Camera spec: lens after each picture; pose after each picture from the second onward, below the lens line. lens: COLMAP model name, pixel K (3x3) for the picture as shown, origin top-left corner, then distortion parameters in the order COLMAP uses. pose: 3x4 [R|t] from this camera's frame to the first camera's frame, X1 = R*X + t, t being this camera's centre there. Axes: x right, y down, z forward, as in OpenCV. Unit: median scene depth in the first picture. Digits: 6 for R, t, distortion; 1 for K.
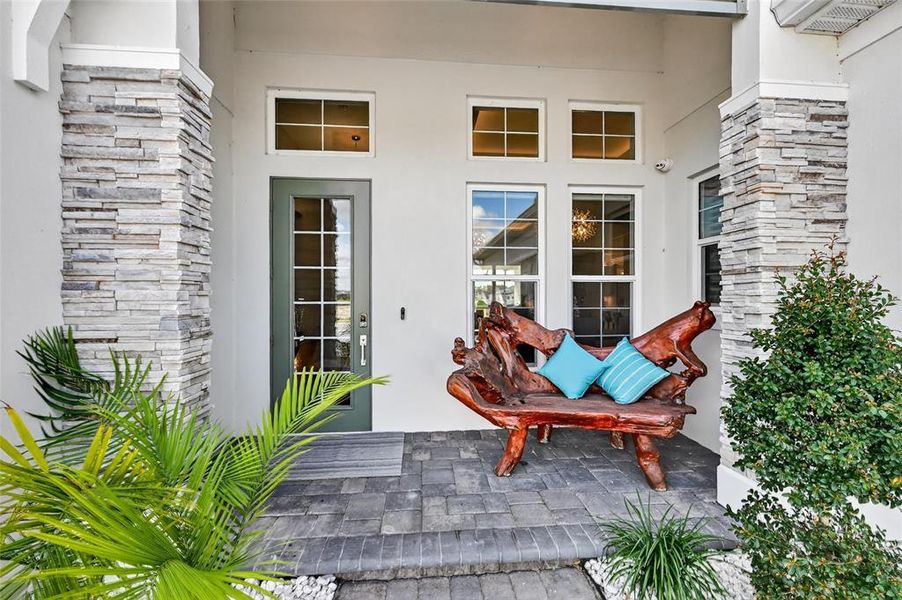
lens RADIAL K [[356.6, 0, 448.7], [0, 356.6, 287.0], [0, 0, 1]] dist [-0.000959, 0.000054]
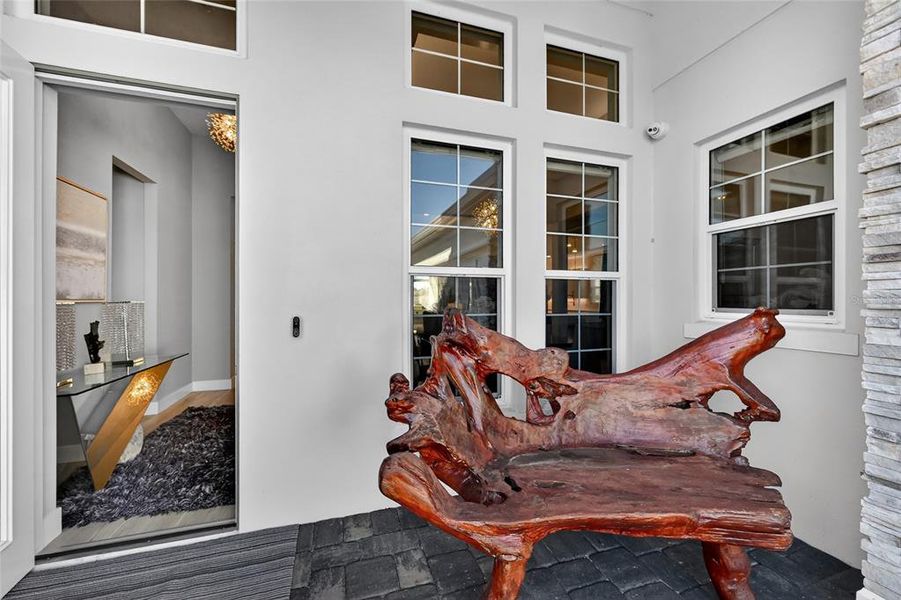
lens RADIAL K [[360.3, 0, 447.2], [0, 360.3, 297.1], [0, 0, 1]] dist [-0.002279, -0.000282]
pose [[0.973924, 0.003748, 0.226844, -0.019877], [-0.008543, 0.999760, 0.020163, 0.010464], [-0.226714, -0.021575, 0.973722, 0.365994]]
